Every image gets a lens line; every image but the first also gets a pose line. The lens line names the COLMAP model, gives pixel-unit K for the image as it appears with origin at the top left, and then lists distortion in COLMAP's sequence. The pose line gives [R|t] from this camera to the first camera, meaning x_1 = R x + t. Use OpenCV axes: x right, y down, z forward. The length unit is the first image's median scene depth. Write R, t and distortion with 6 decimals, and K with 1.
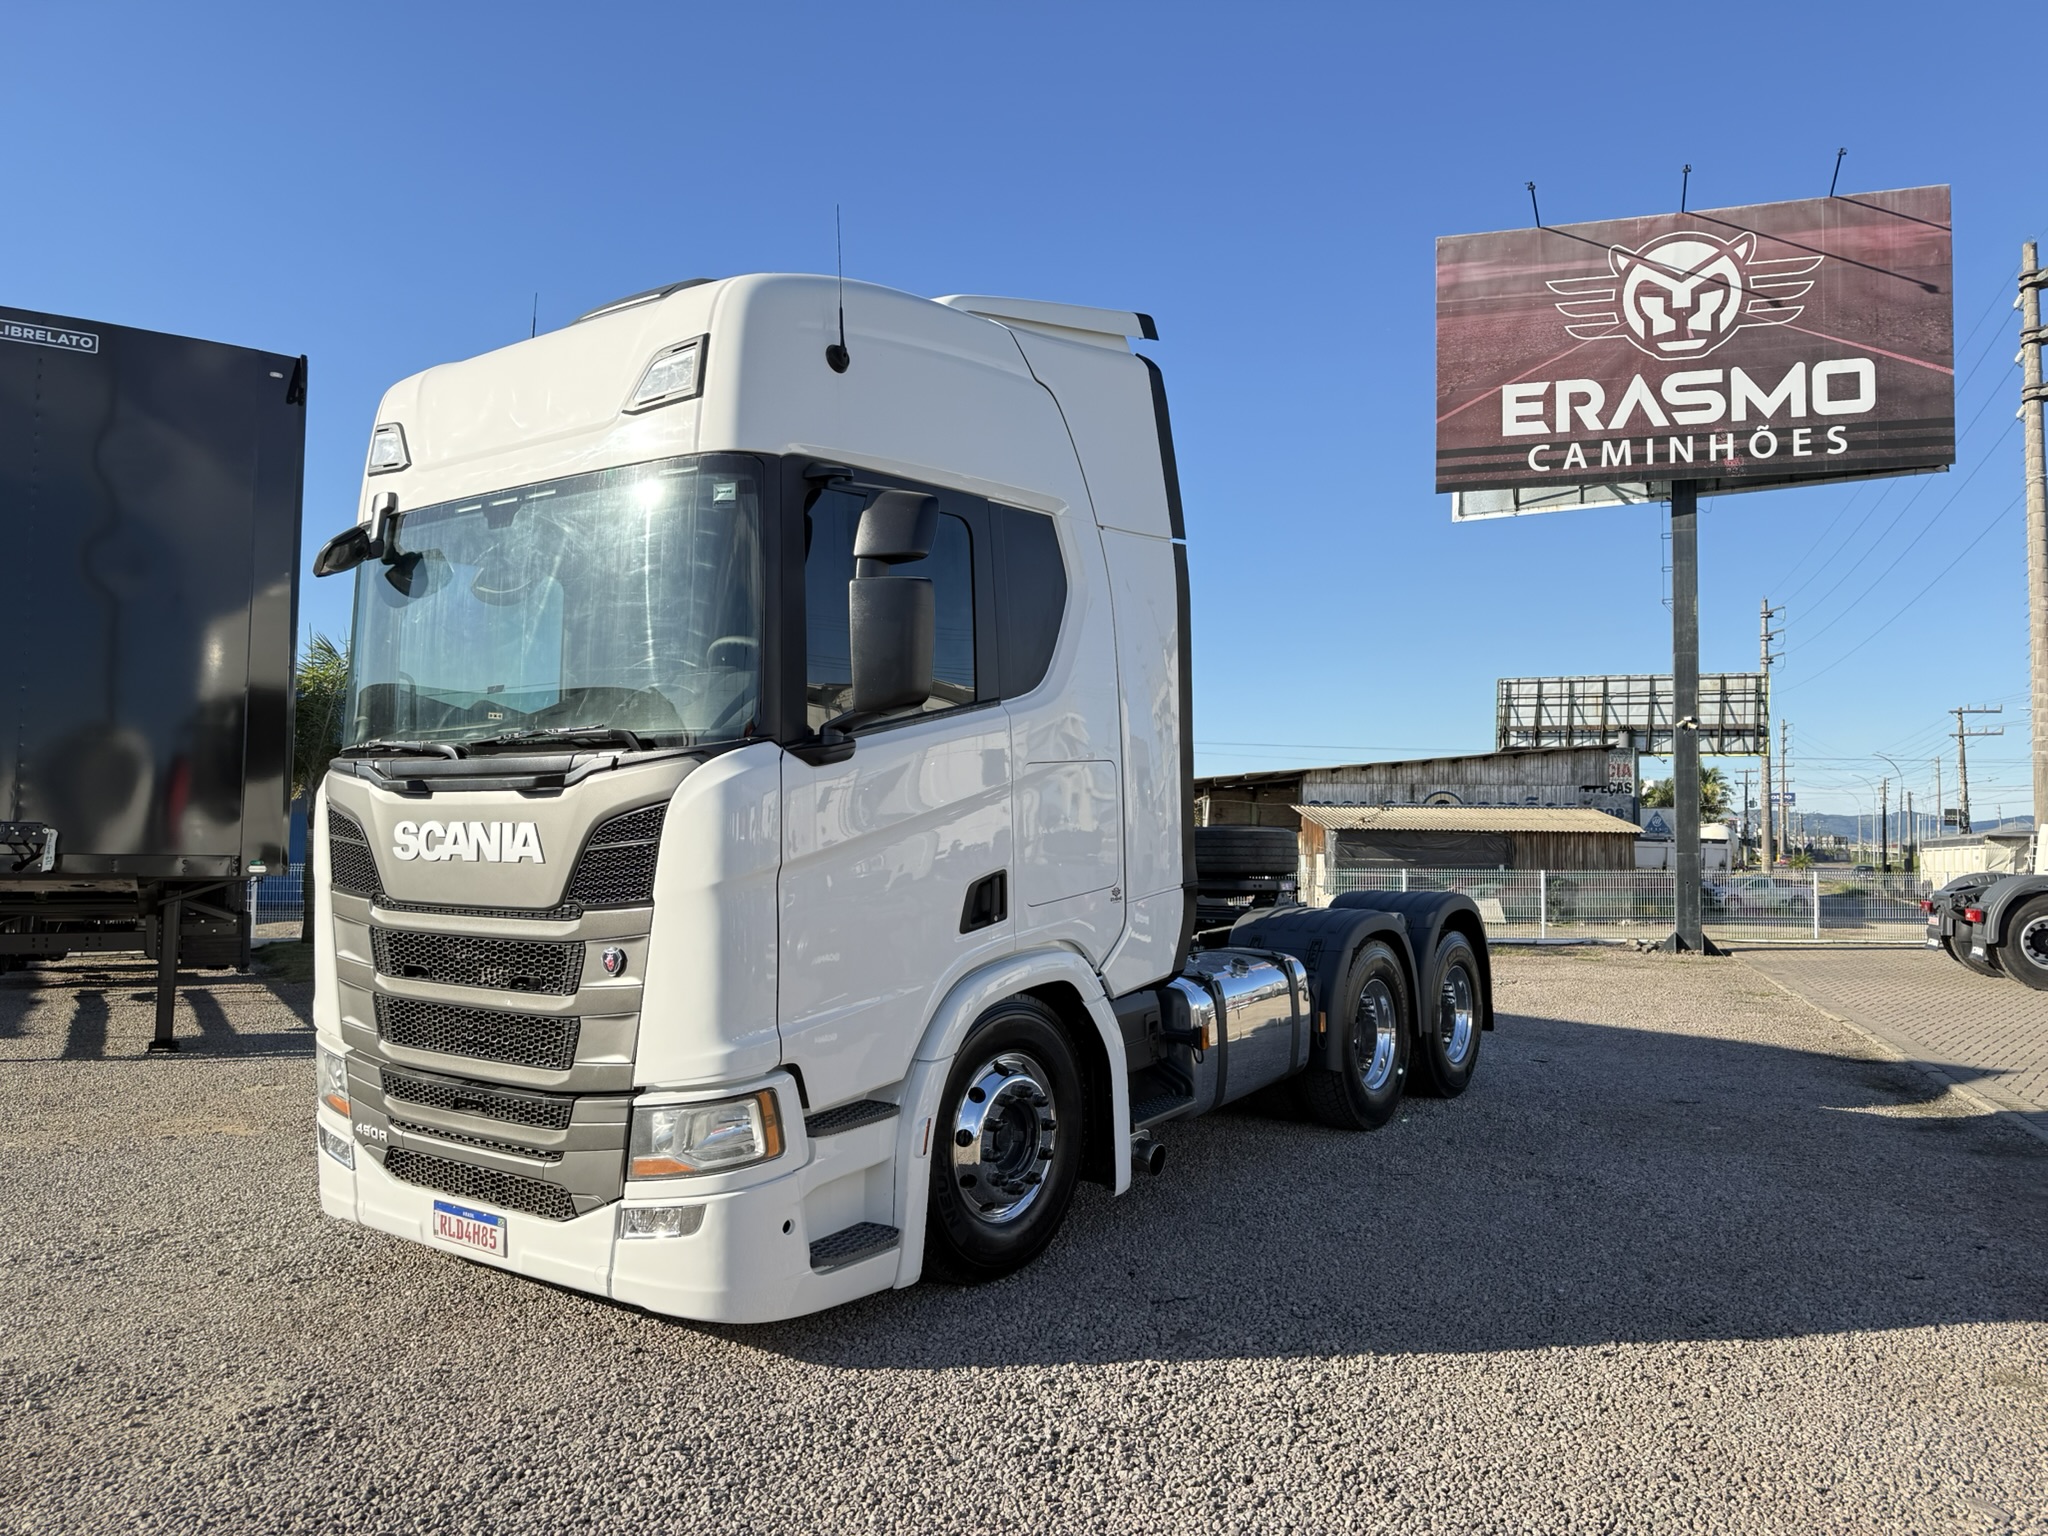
lens RADIAL K [[1410.4, 0, 1019.2], [0, 1410.4, 779.2], [0, 0, 1]] dist [0.003572, 0.001631]
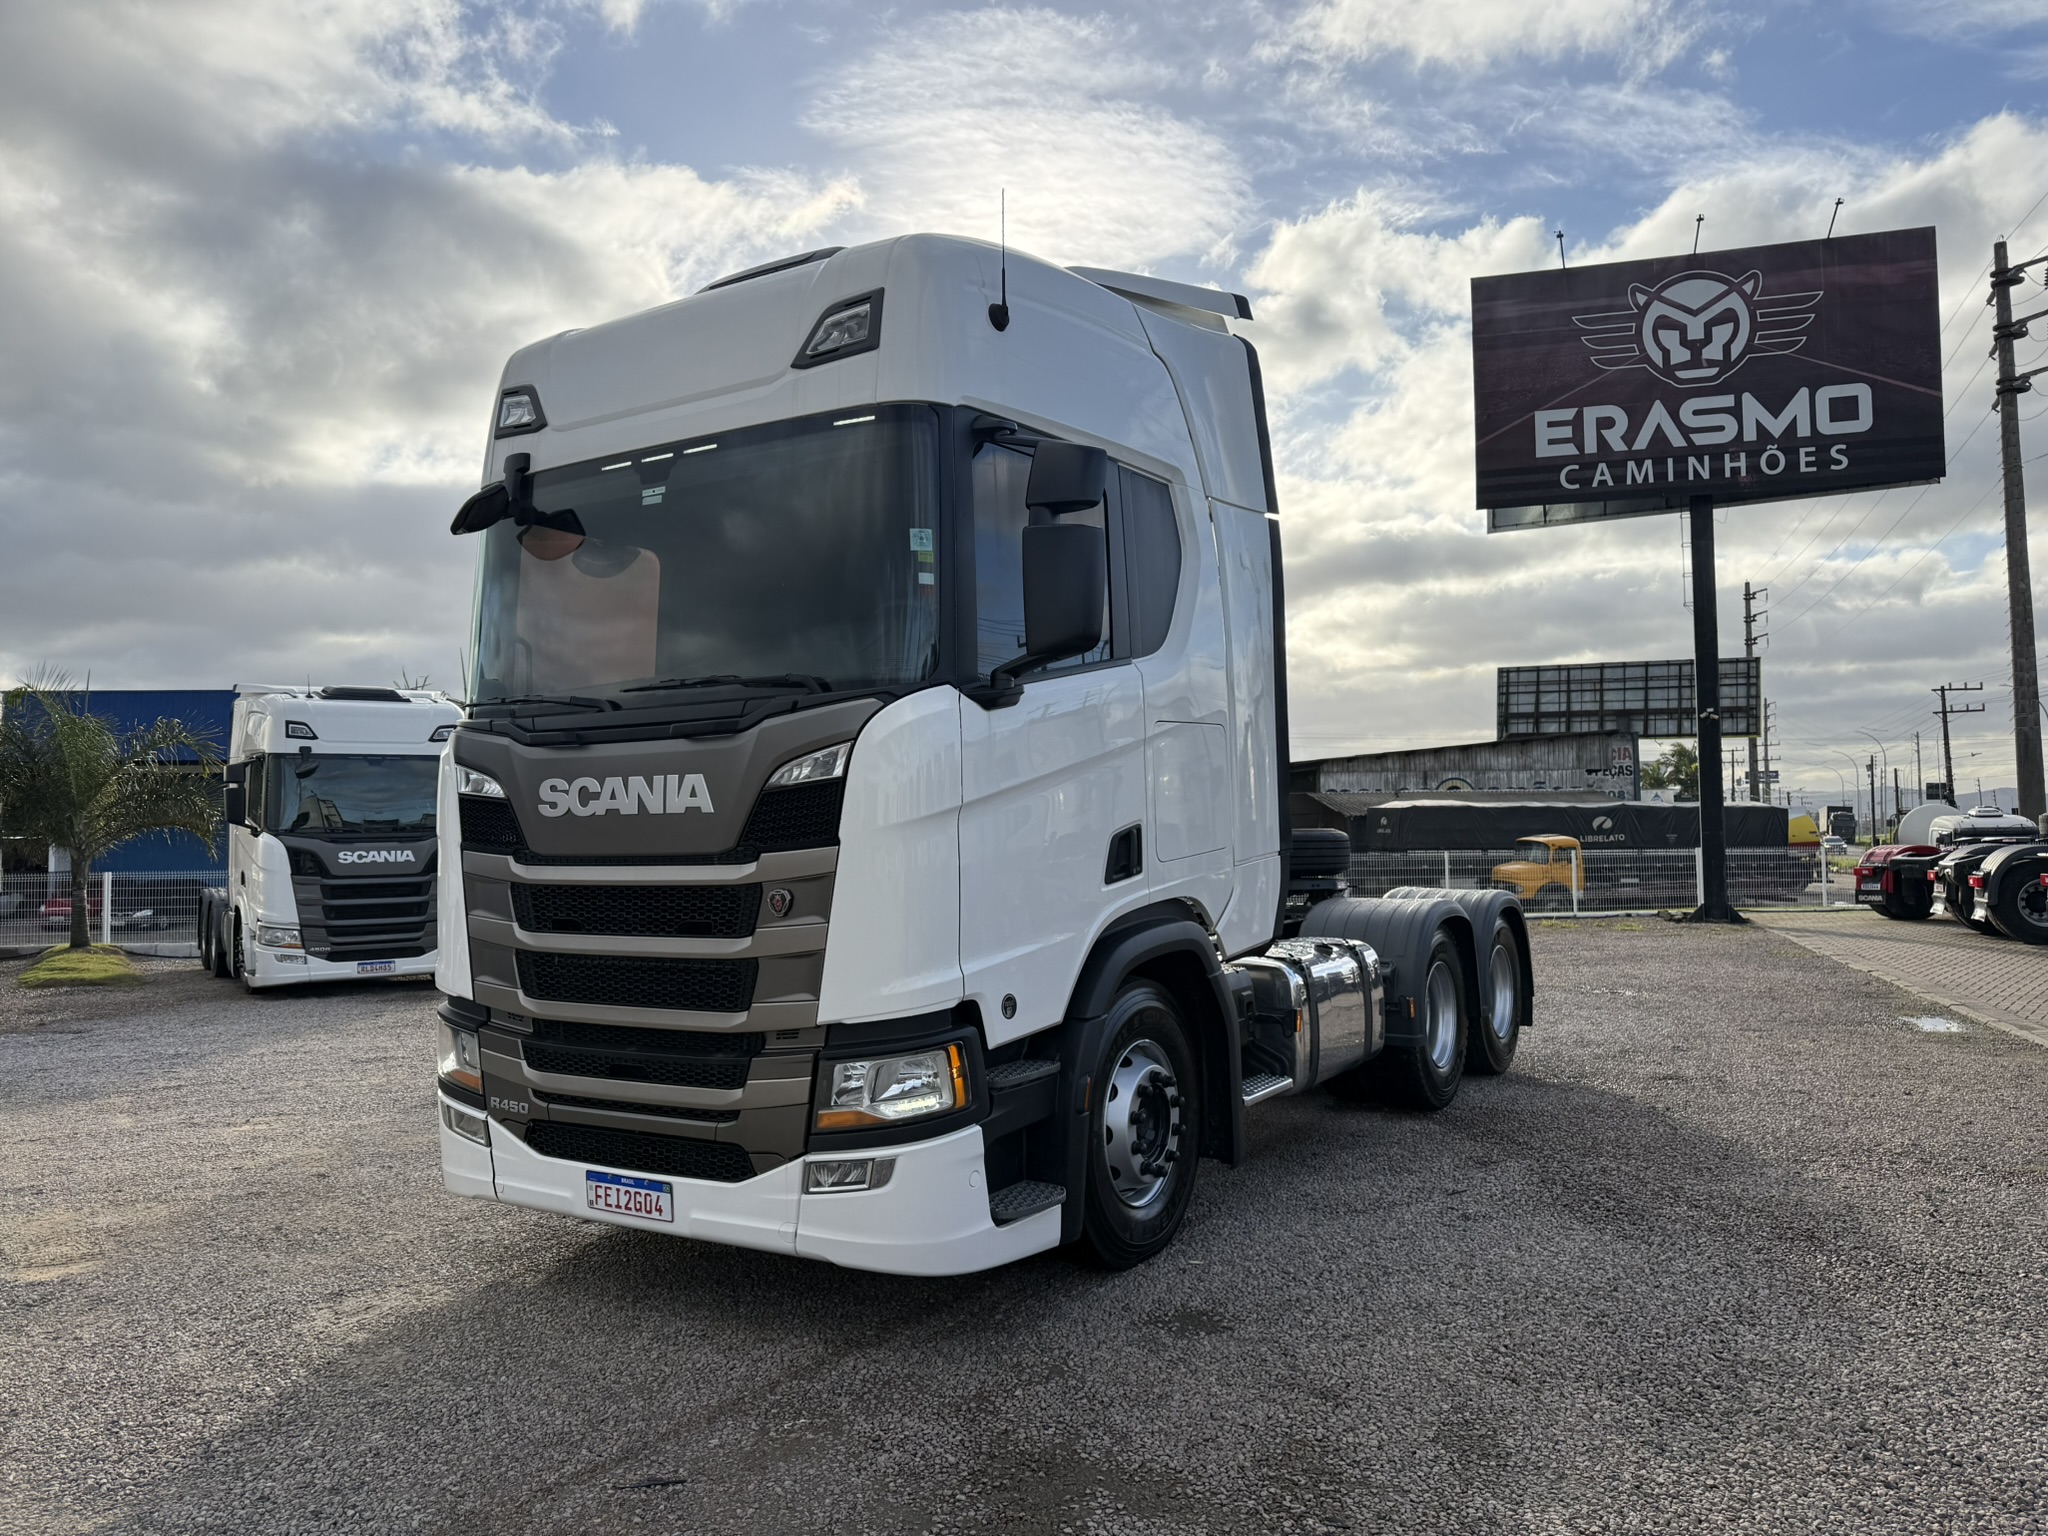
lens RADIAL K [[1410.4, 0, 1014.1], [0, 1410.4, 758.9], [0, 0, 1]] dist [0.003572, 0.001631]
pose [[0.999811, -0.018617, 0.005566, -0.077745], [0.018668, 0.999782, -0.009372, -0.004384], [-0.005390, 0.009474, 0.999941, -0.101674]]
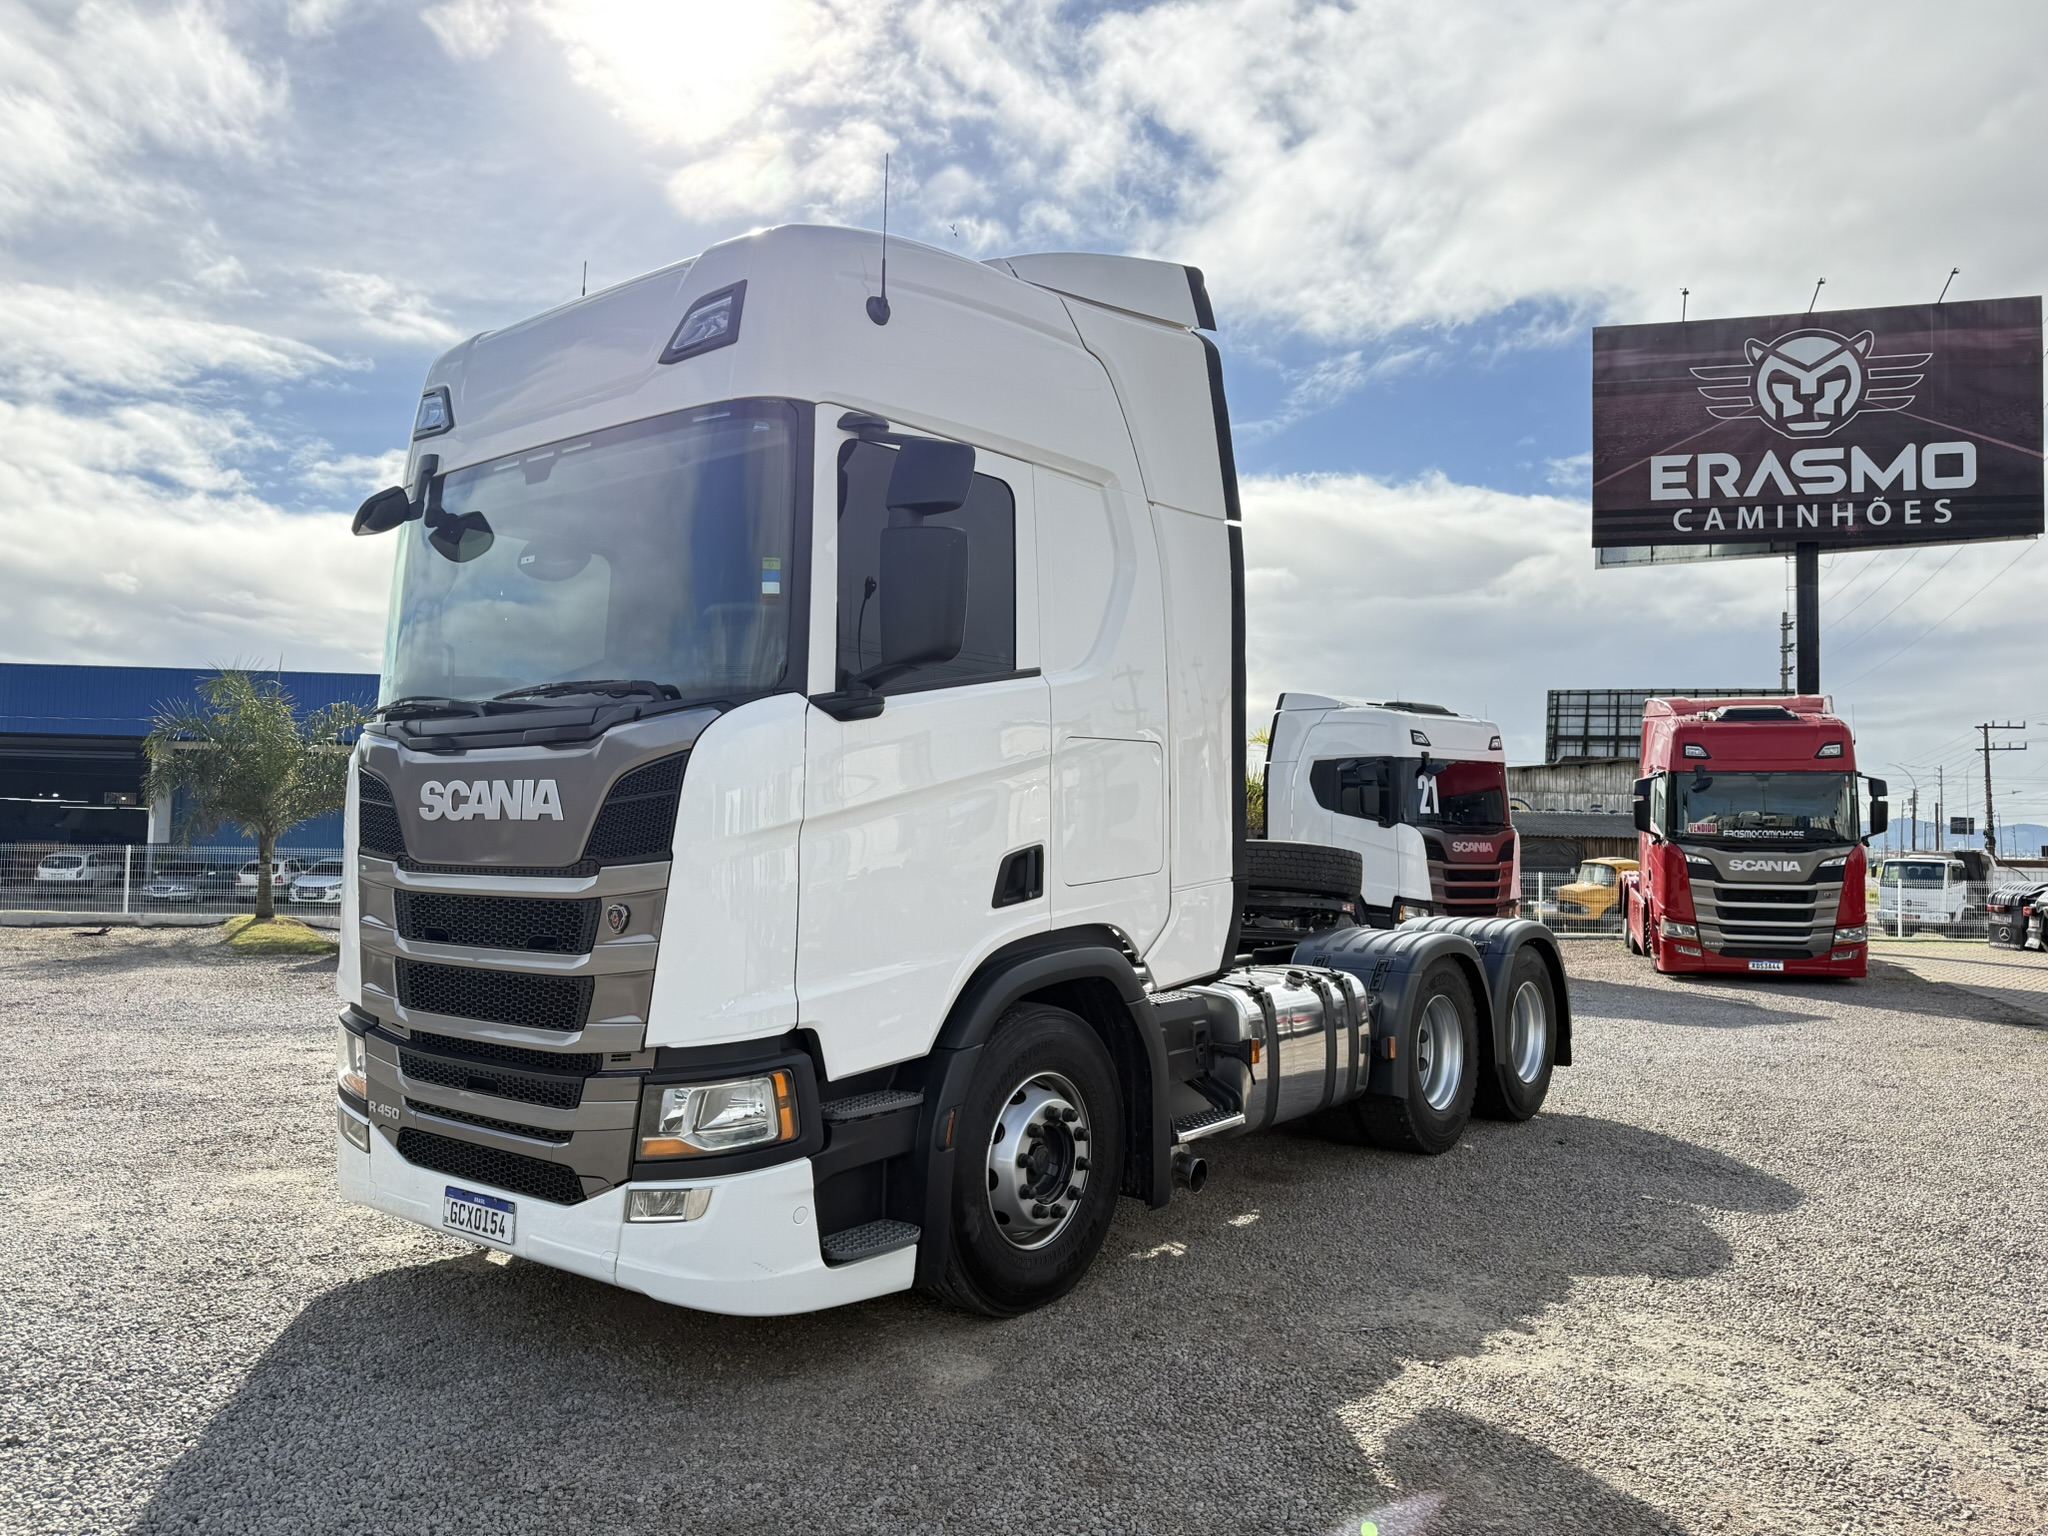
lens RADIAL K [[1410.4, 0, 1030.3], [0, 1410.4, 756.2], [0, 0, 1]] dist [0.003572, 0.001631]
pose [[0.999873, 0.015890, 0.001043, -0.169431], [-0.015875, 0.999792, -0.012794, -0.009428], [-0.001246, 0.012776, 0.999918, -0.161722]]
